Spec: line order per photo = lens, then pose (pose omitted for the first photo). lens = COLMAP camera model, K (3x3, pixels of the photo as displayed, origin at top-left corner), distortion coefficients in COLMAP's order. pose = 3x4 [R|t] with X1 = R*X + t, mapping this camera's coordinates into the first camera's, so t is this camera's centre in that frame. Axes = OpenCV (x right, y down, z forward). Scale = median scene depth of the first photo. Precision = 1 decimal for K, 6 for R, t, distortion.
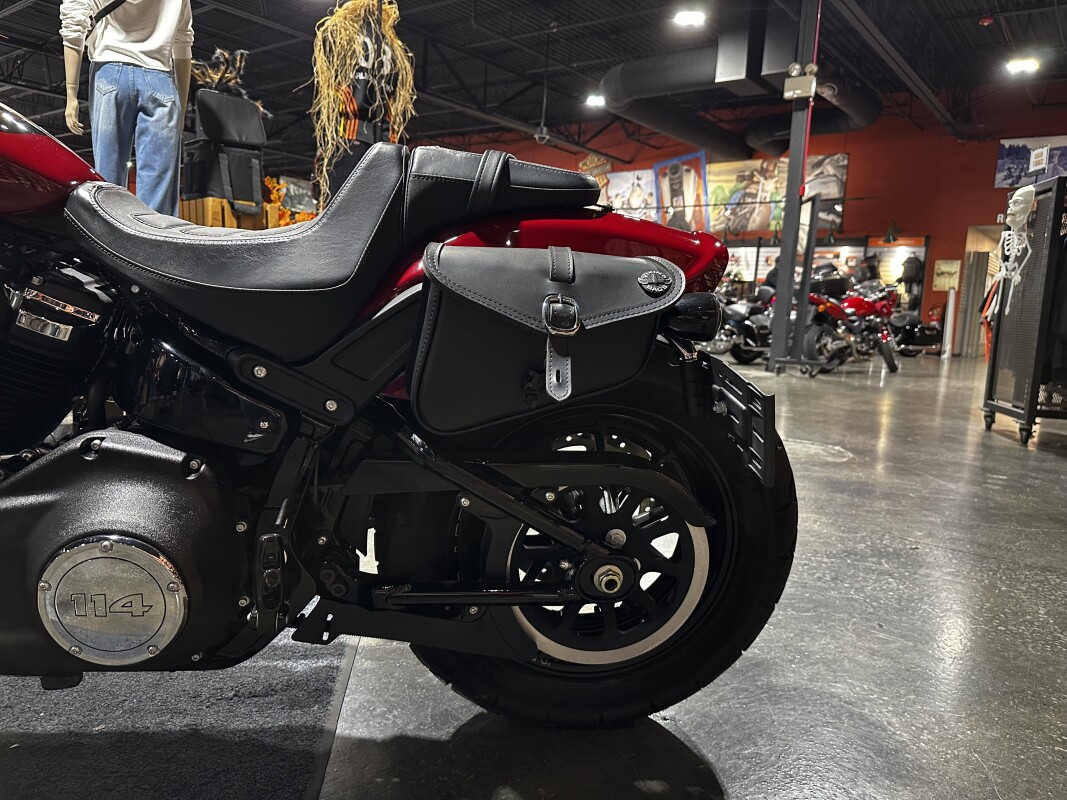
lens RADIAL K [[753.0, 0, 533.5], [0, 753.0, 400.0], [0, 0, 1]] dist [-0.007302, -0.005801]
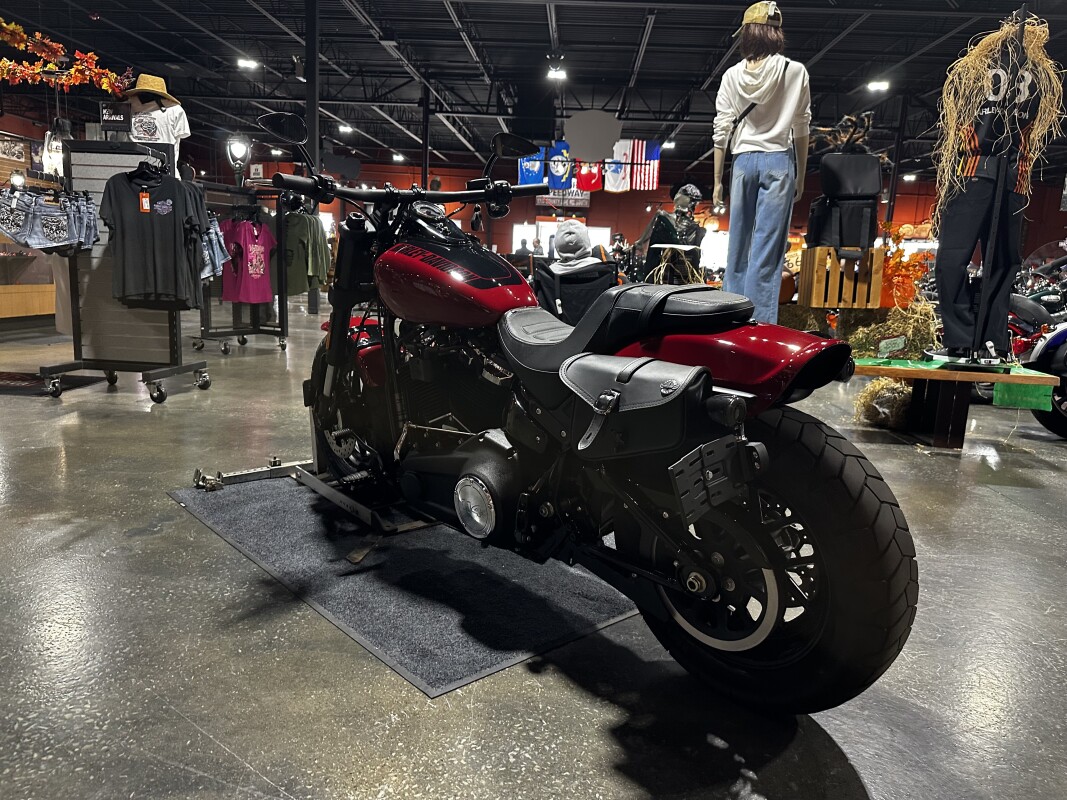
lens RADIAL K [[775.0, 0, 533.0], [0, 775.0, 419.9], [0, 0, 1]] dist [0.000025, -0.031709]
pose [[0.550495, 0.137371, -0.823459, 0.394678], [-0.119000, 0.989209, 0.085468, -0.056811], [0.826313, 0.050942, 0.560902, -0.040506]]
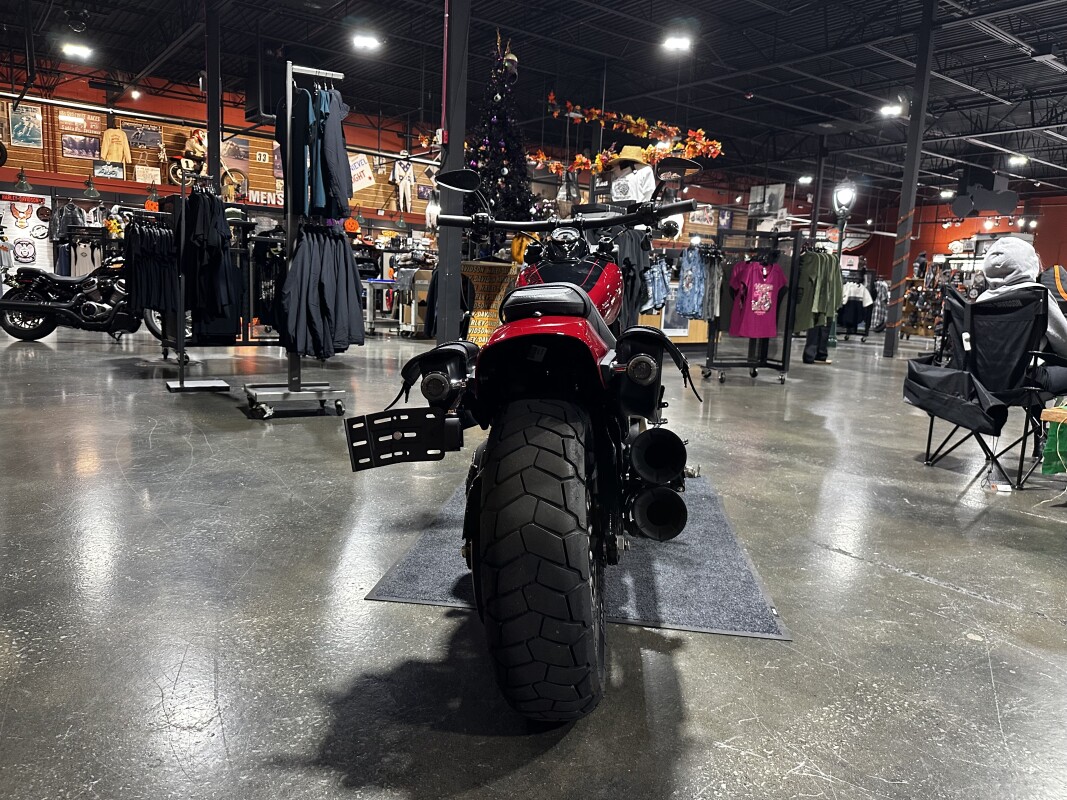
lens RADIAL K [[747.0, 0, 486.0], [0, 747.0, 383.4], [0, 0, 1]] dist [0.064735, -0.067224]
pose [[-0.282616, 0.063827, -0.957107, 0.552273], [-0.167903, 0.979088, 0.114872, -0.099930], [0.944424, 0.193166, -0.265989, 0.485608]]
